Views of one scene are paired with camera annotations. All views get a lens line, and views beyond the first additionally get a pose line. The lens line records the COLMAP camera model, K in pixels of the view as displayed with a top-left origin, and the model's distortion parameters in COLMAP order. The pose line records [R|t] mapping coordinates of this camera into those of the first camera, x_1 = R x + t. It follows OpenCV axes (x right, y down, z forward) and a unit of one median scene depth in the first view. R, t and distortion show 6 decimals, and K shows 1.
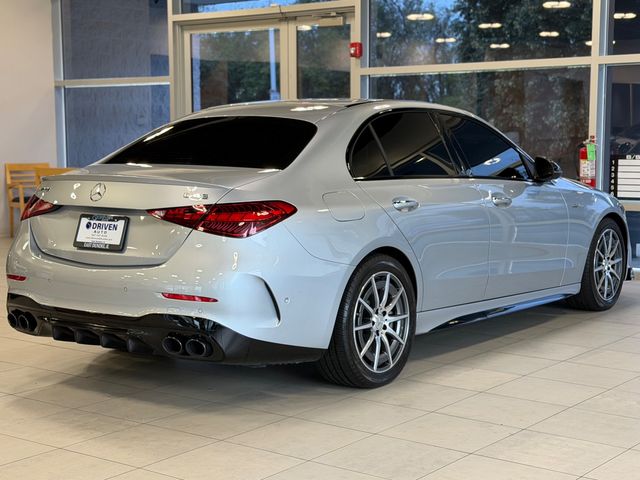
lens RADIAL K [[1098.9, 0, 308.7], [0, 1098.9, 241.9], [0, 0, 1]] dist [0.140172, 0.080942]
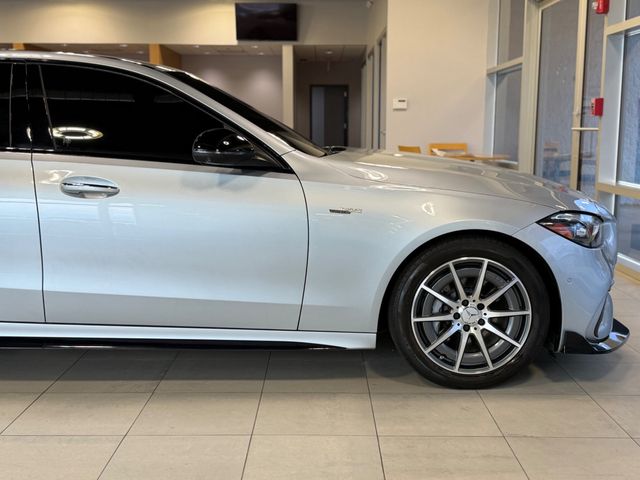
lens RADIAL K [[779.2, 0, 320.0], [0, 779.2, 240.0], [0, 0, 1]] dist [0.126125, -0.043584]
pose [[0.605025, 0.118065, -0.787404, 0.395655], [-0.082479, 0.992918, 0.085505, -0.035445], [0.791923, 0.013212, 0.610478, 0.486438]]
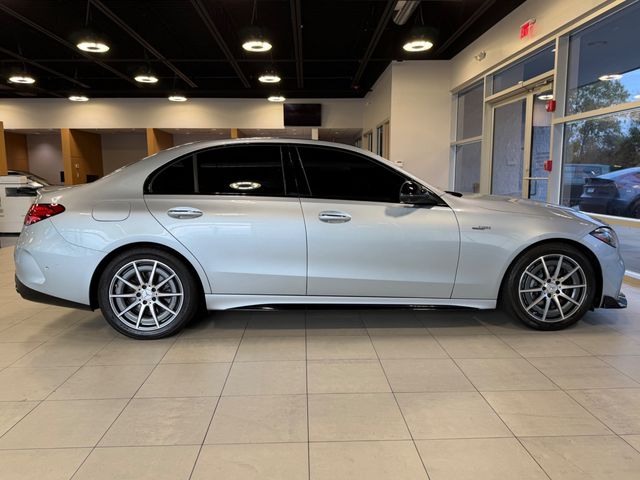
lens RADIAL K [[477.6, 0, 320.0], [0, 477.6, 240.0], [0, 0, 1]] dist [0.076611, -0.104137]
pose [[0.638314, 0.100428, -0.763197, 0.339364], [-0.072018, 0.994896, 0.070683, -0.028796], [0.766399, 0.009846, 0.642289, 0.390781]]
